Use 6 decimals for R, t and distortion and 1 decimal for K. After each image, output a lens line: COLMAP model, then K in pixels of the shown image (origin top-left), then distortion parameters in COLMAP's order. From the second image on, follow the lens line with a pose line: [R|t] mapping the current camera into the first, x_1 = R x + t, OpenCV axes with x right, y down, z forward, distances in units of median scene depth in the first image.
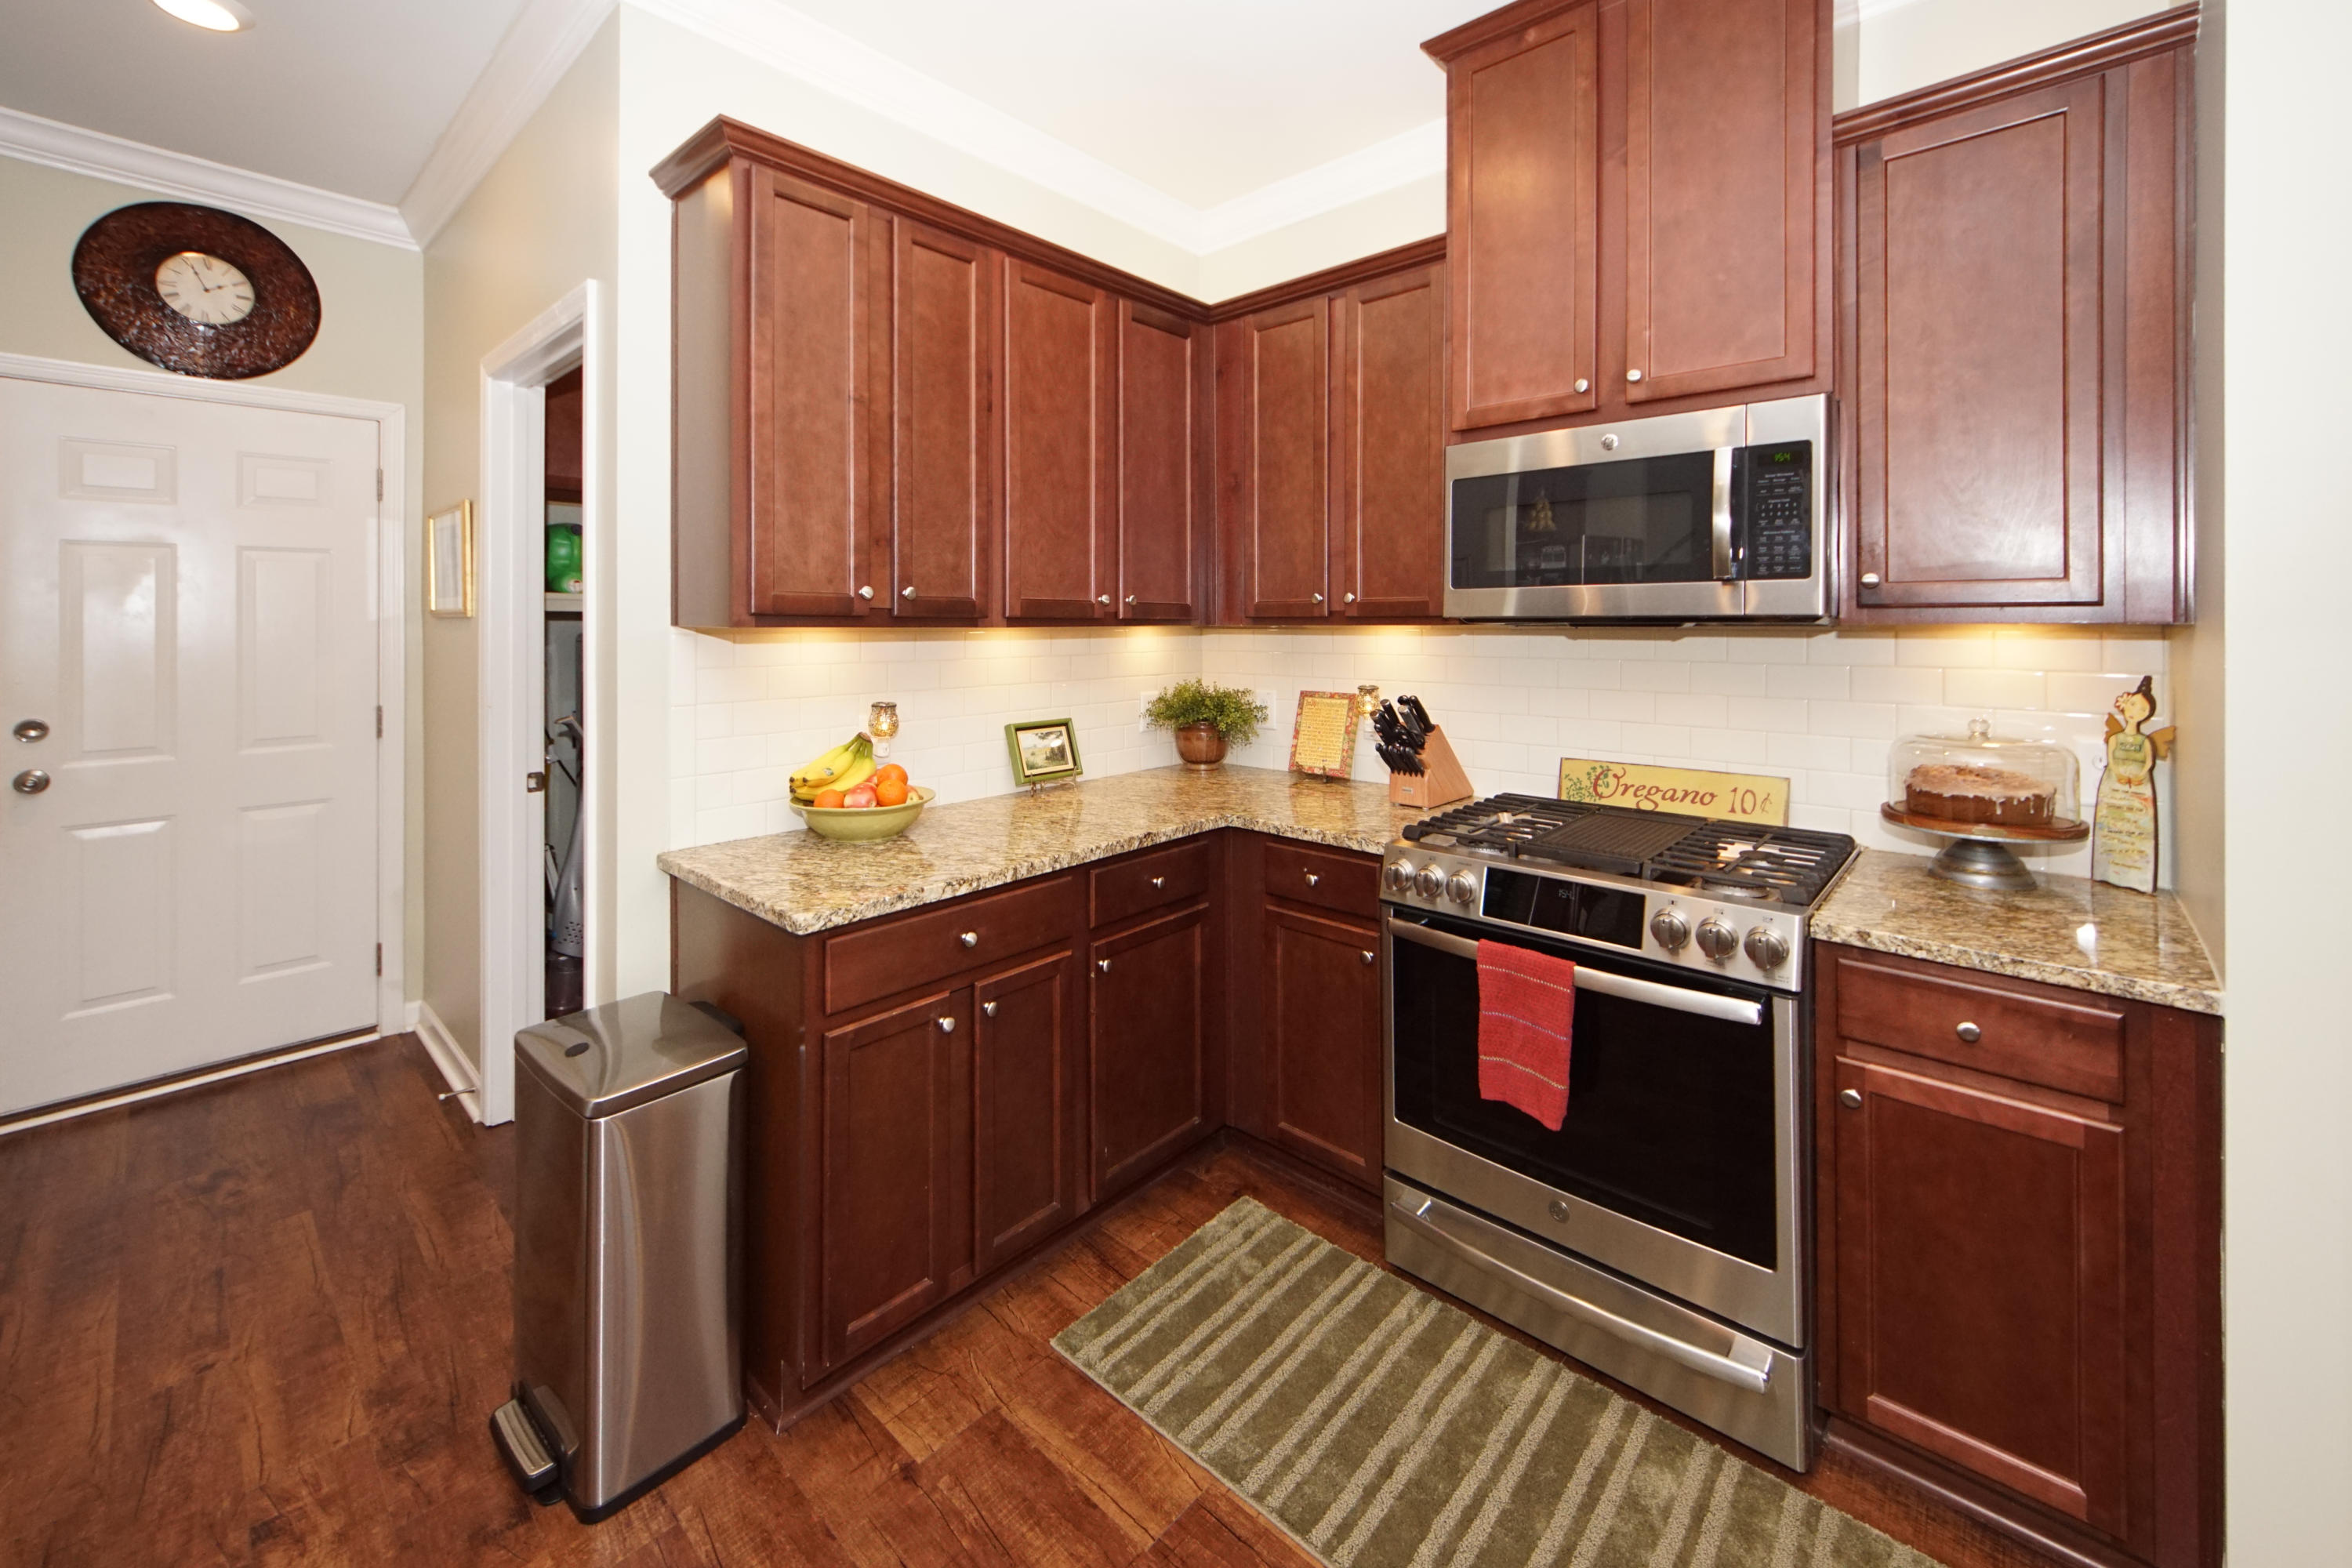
lens RADIAL K [[926.7, 0, 1172.8], [0, 926.7, 639.5], [0, 0, 1]] dist [0.029157, -0.010272]
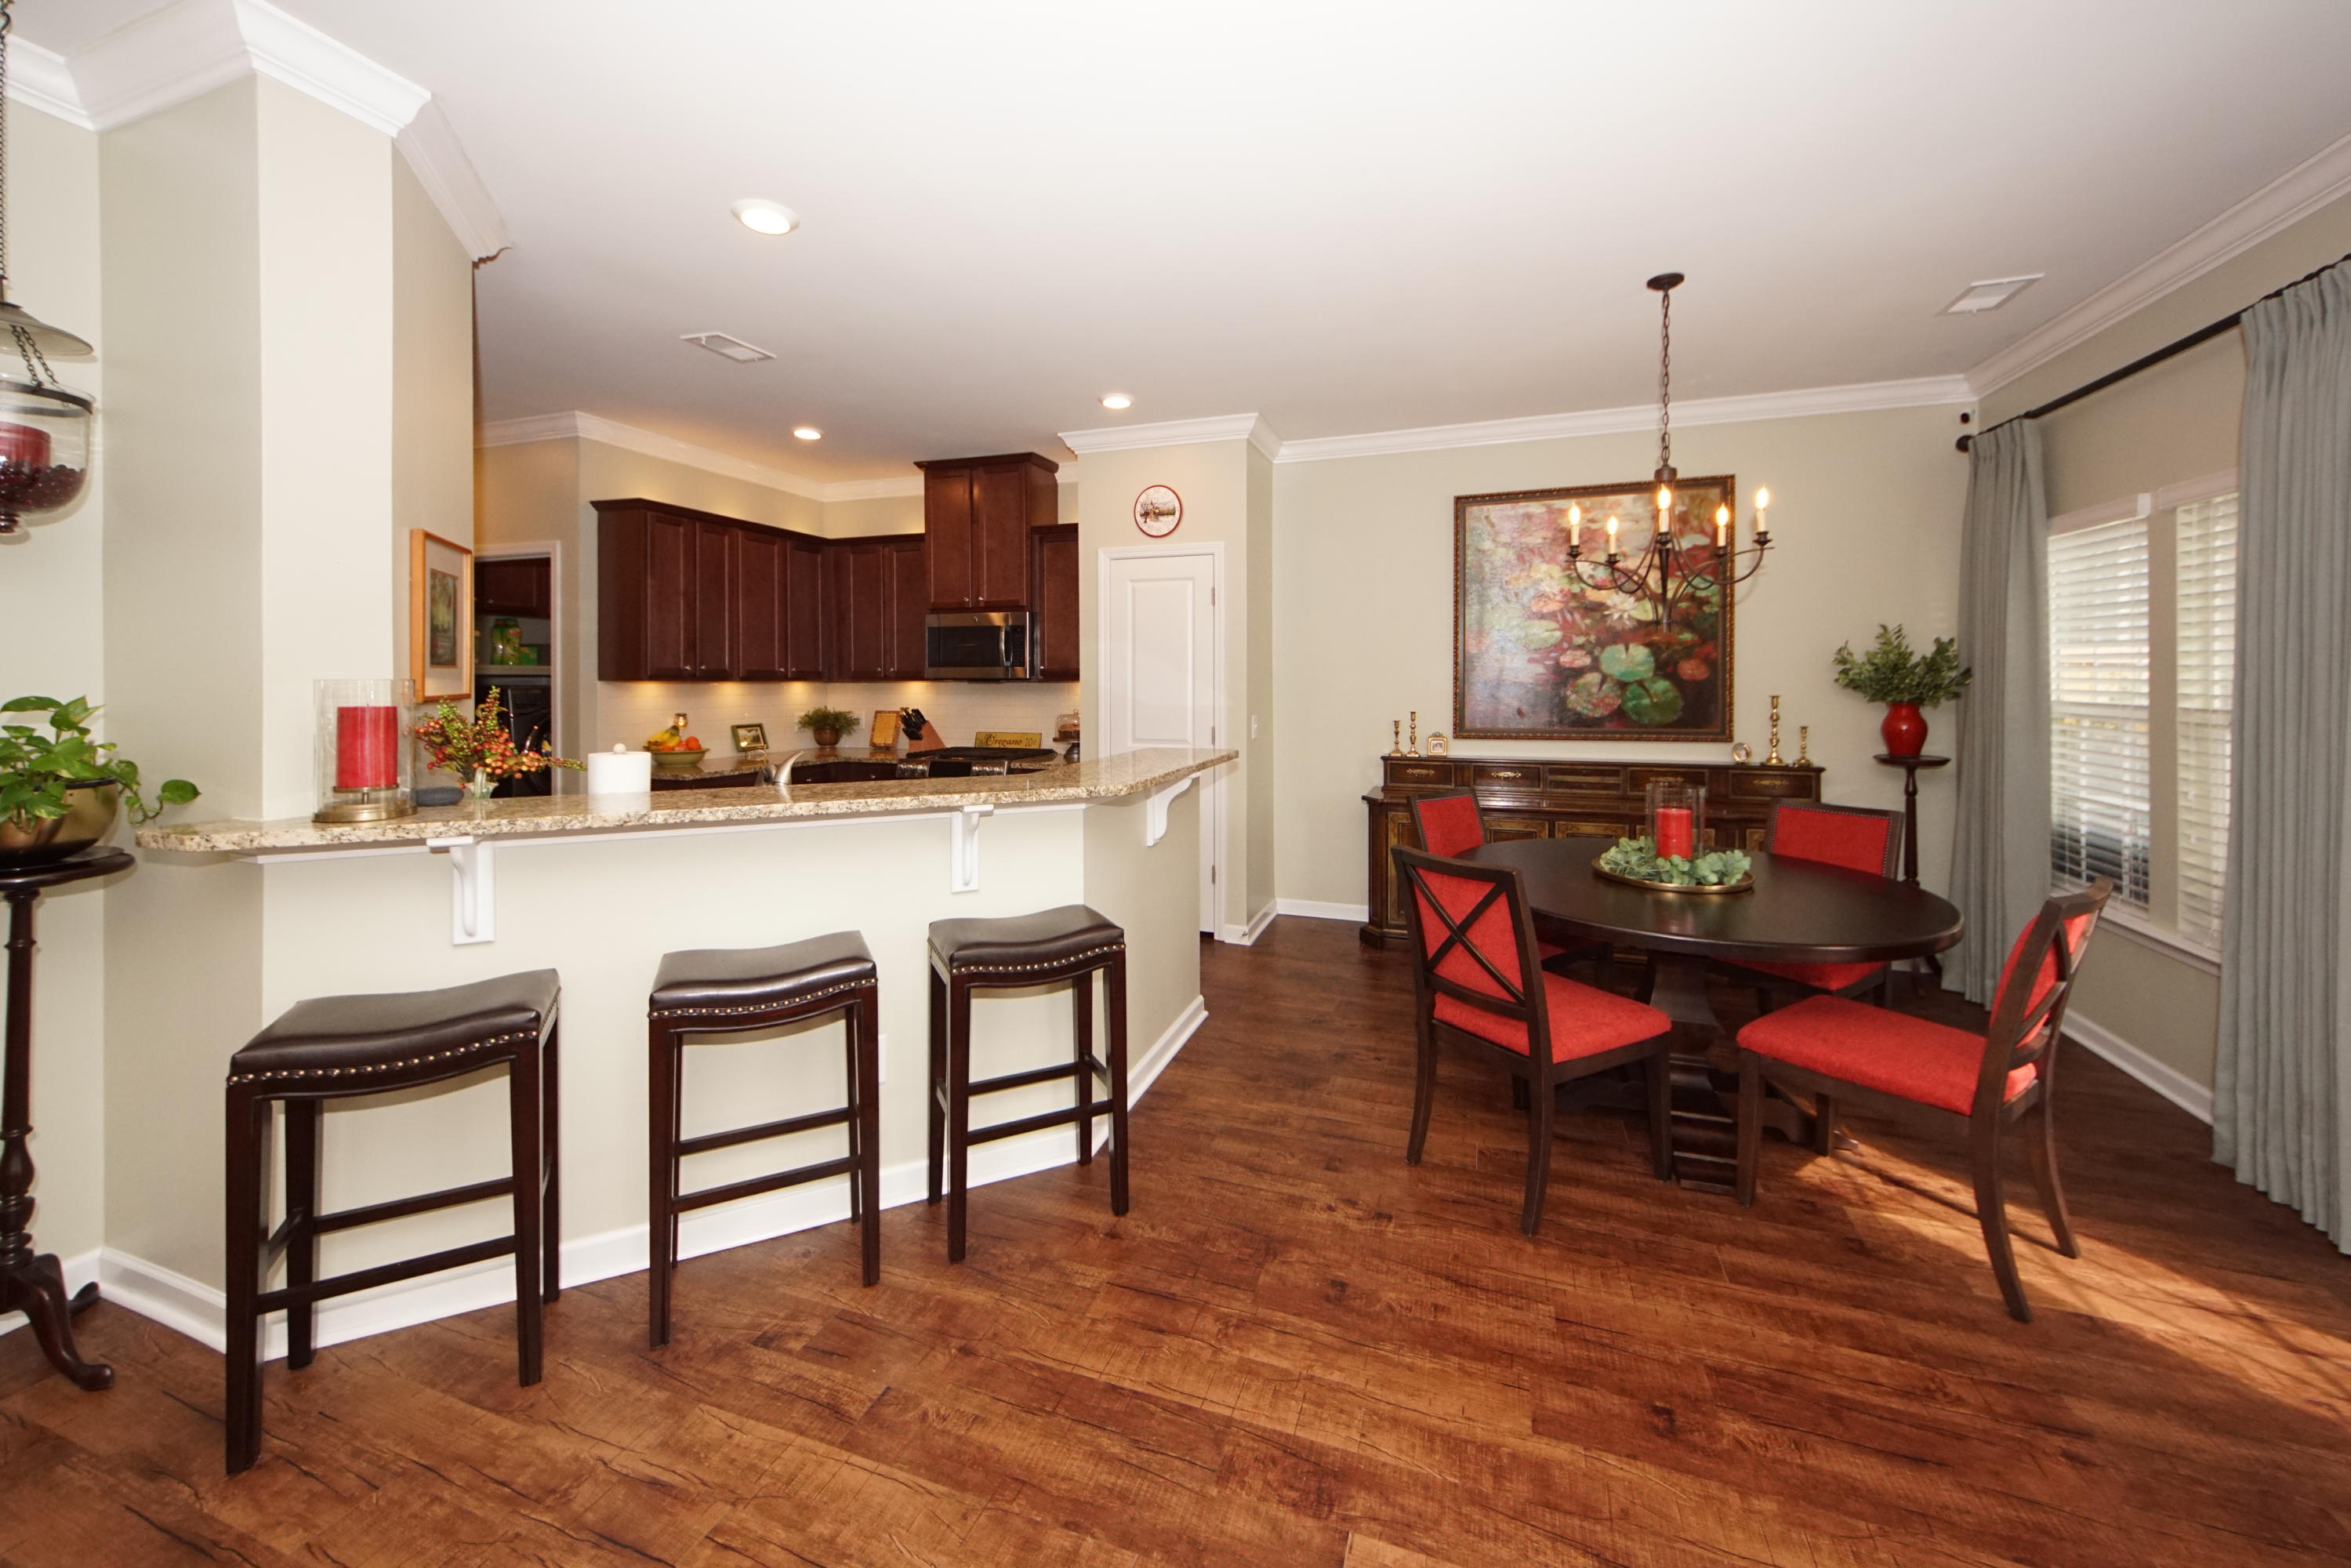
lens RADIAL K [[873.1, 0, 1176.8], [0, 873.1, 692.0], [0, 0, 1]] dist [0.020258, -0.009386]
pose [[0.919921, -0.003087, 0.392091, -0.026338], [0.004105, 0.999990, -0.001758, 0.024856], [-0.392082, 0.003227, 0.919925, -1.617399]]
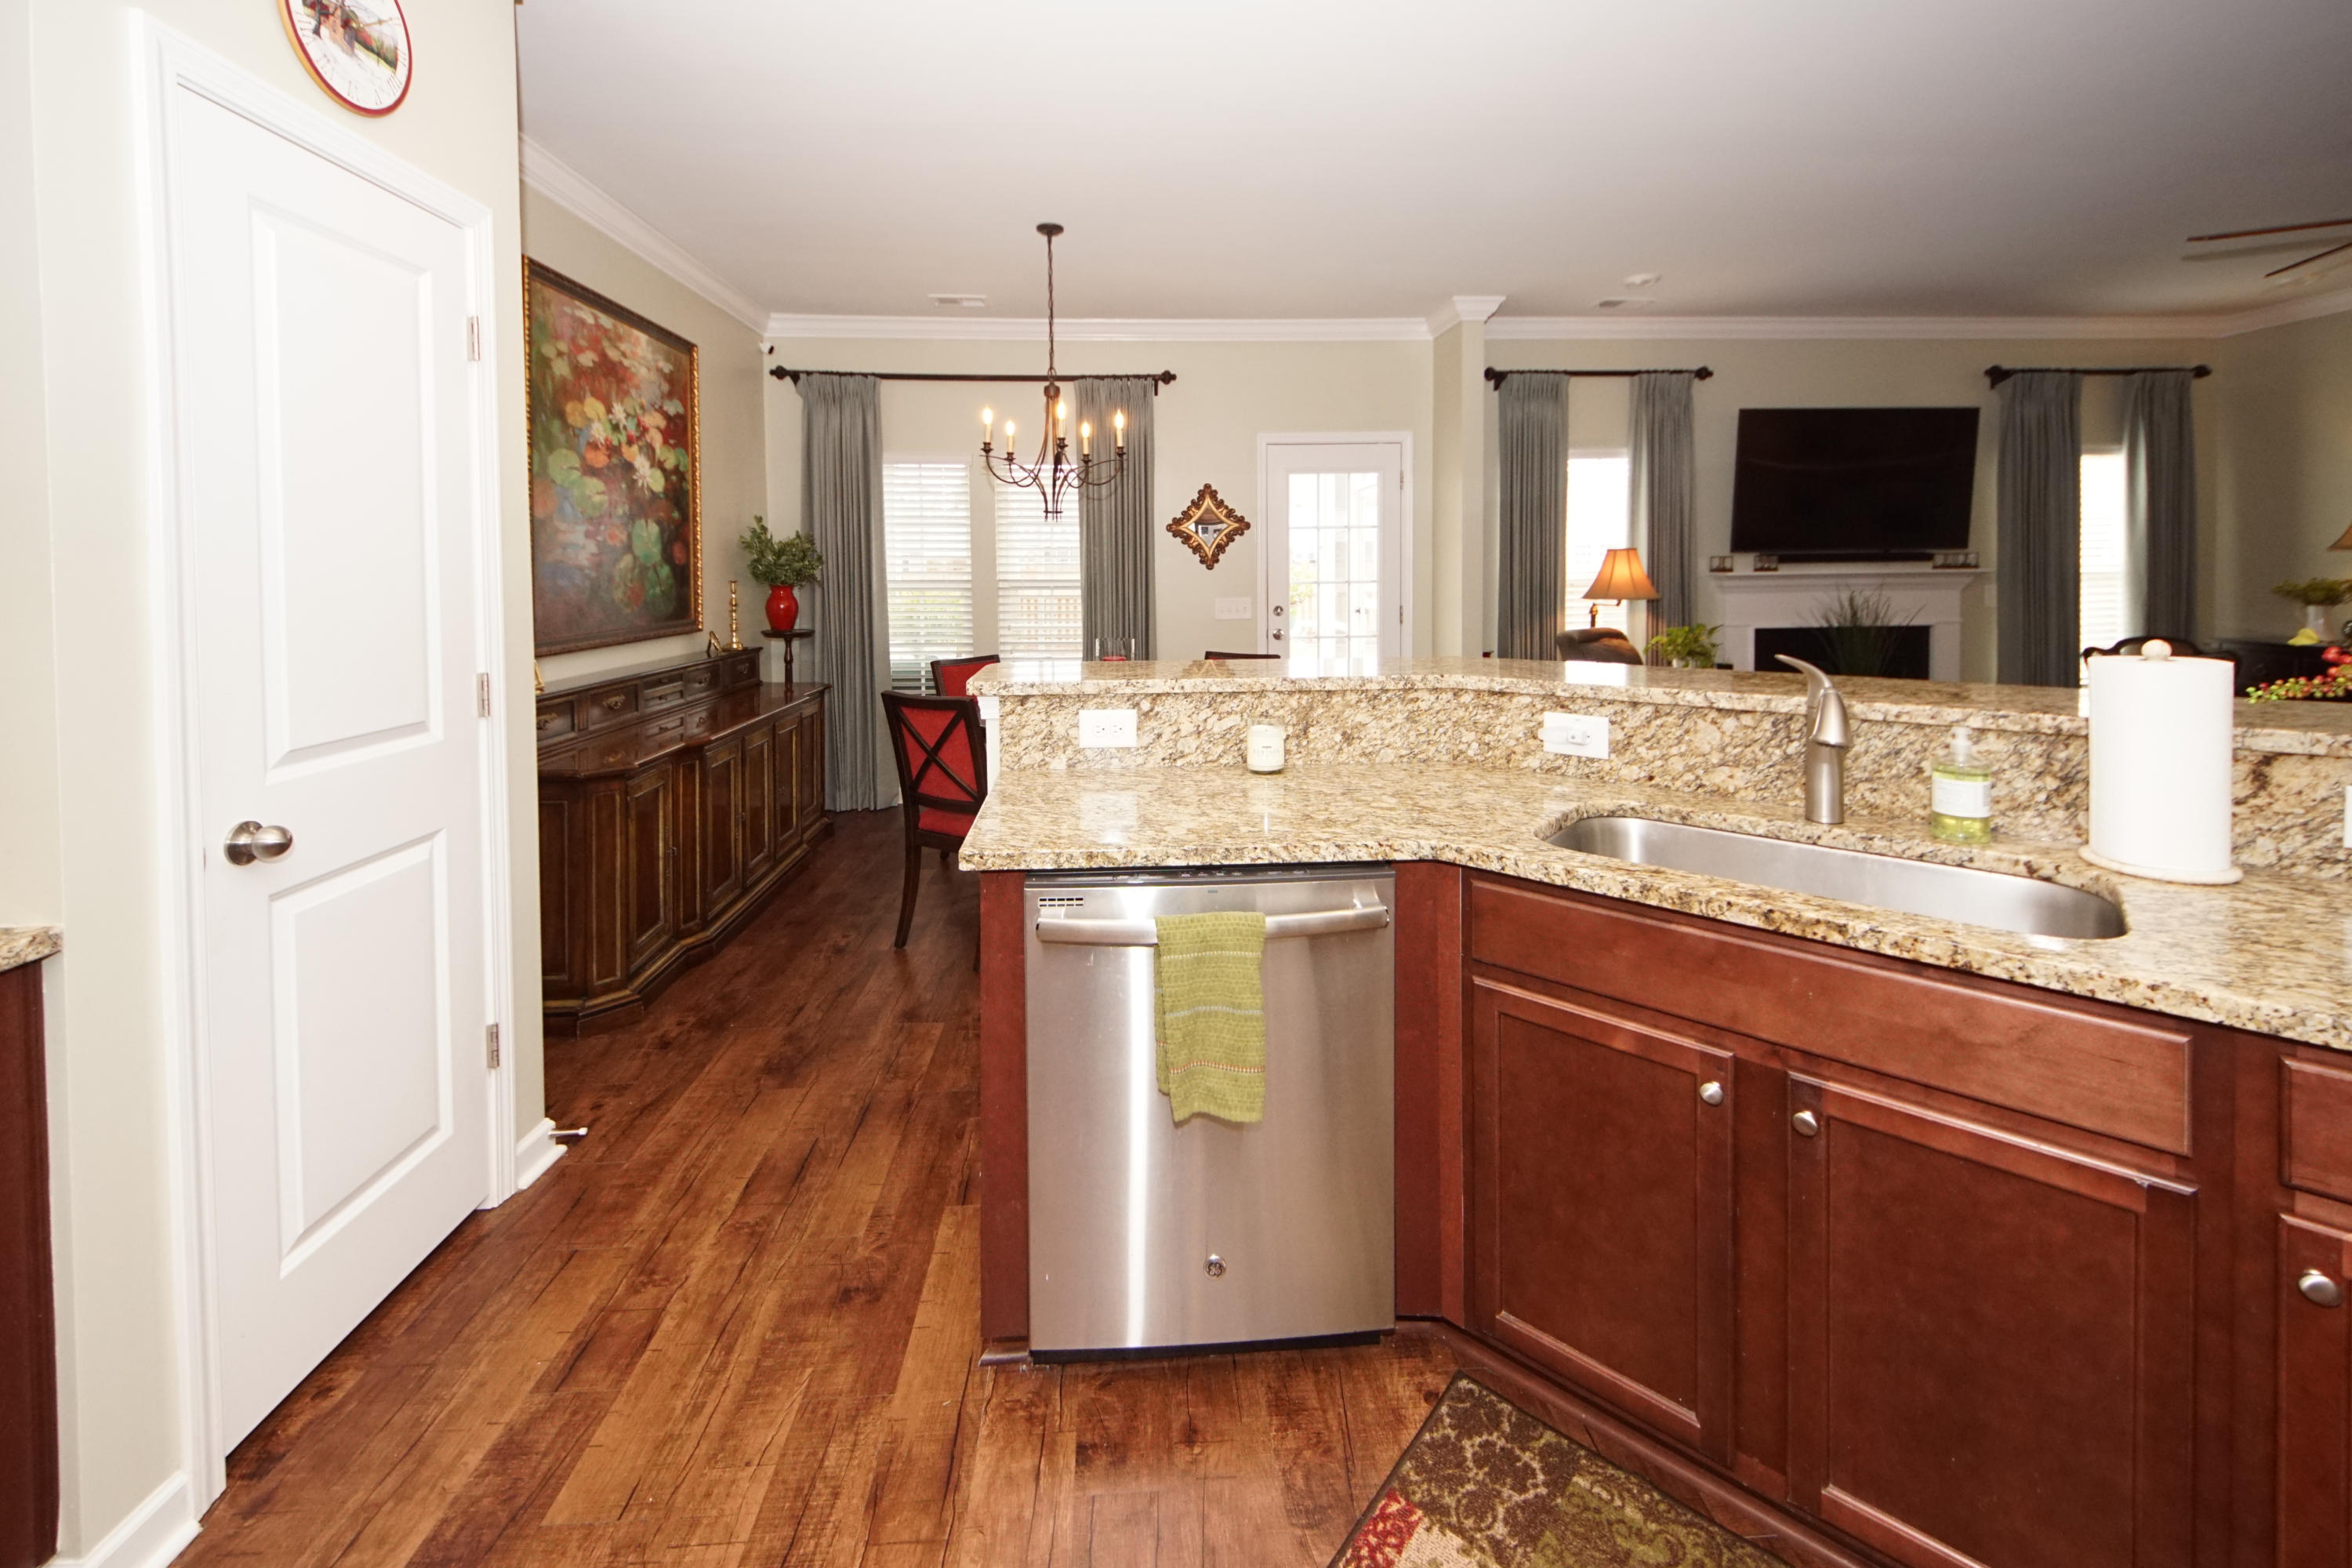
lens RADIAL K [[955.0, 0, 1157.4], [0, 955.0, 593.9], [0, 0, 1]] dist [0.003996, 0.000139]
pose [[-0.702820, -0.009100, 0.711309, -0.220352], [0.021694, 0.999179, 0.034218, 0.014176], [-0.711036, 0.039480, -0.702046, 0.497067]]
